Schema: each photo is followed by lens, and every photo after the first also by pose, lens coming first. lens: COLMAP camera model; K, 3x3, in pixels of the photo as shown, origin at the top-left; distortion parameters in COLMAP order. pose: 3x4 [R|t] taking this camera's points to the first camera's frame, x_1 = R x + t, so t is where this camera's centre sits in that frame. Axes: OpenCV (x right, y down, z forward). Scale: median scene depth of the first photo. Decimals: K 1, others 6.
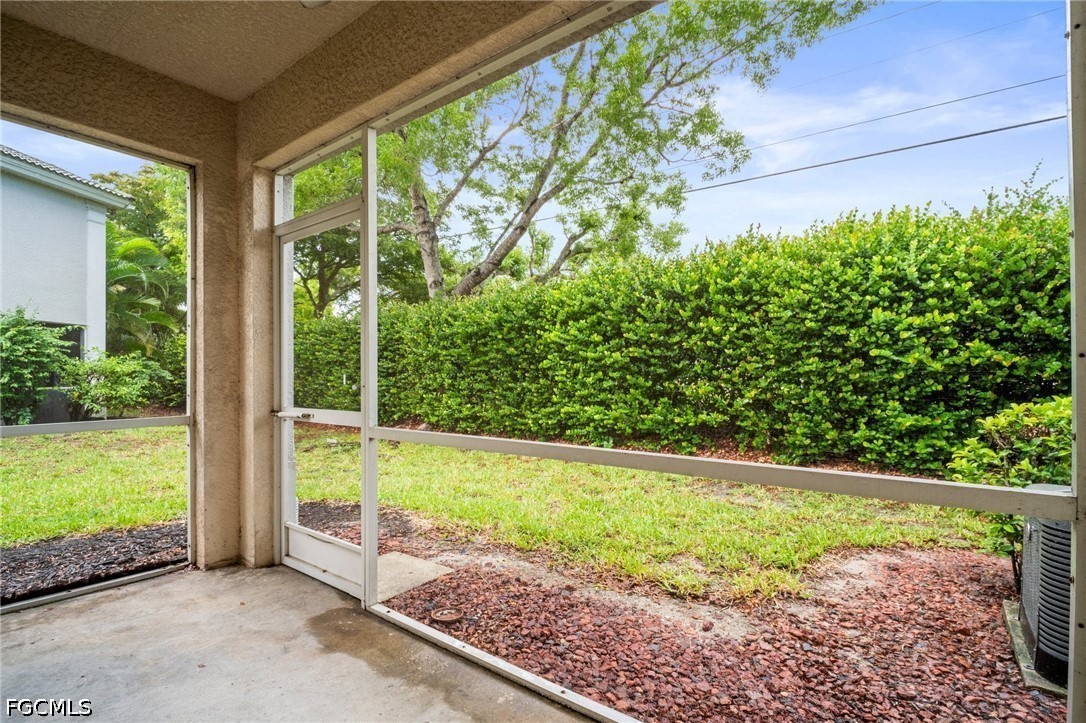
lens RADIAL K [[504.7, 0, 534.0], [0, 504.7, 367.4], [0, 0, 1]] dist [-0.002628, -0.005319]
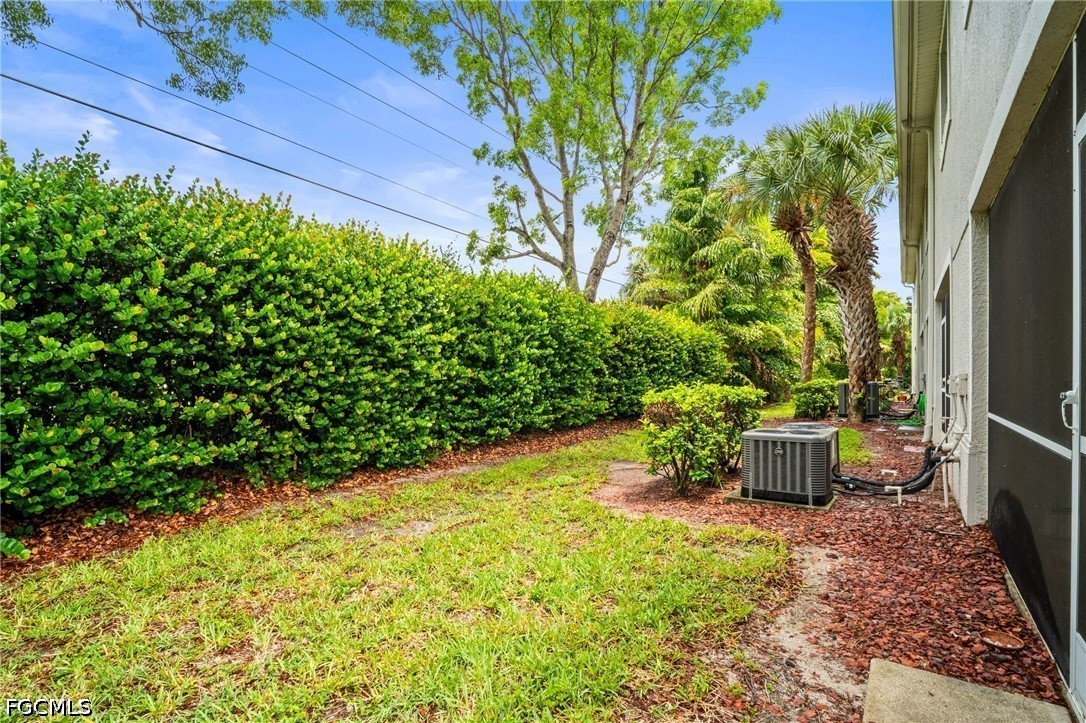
lens RADIAL K [[504.7, 0, 531.3], [0, 504.7, 387.8], [0, 0, 1]] dist [-0.002628, -0.005319]
pose [[-0.040614, -0.011753, 0.999106, -0.422865], [-0.009454, 0.999891, 0.011378, 0.006779], [-0.999130, -0.008984, -0.040721, 0.755890]]
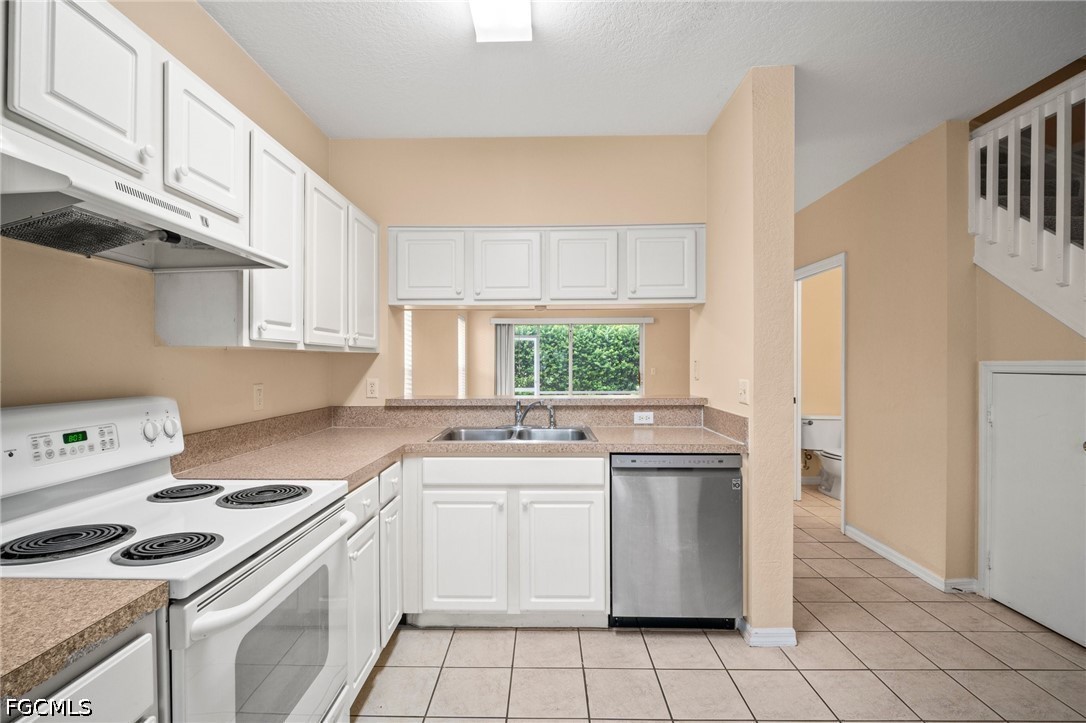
lens RADIAL K [[498.9, 0, 532.3], [0, 498.9, 366.2], [0, 0, 1]] dist [0.002250, -0.009154]
pose [[0.793925, 0.000951, 0.608015, -1.205128], [-0.010162, 0.999880, 0.011705, -0.045005], [-0.607931, -0.015472, 0.793839, -0.912243]]
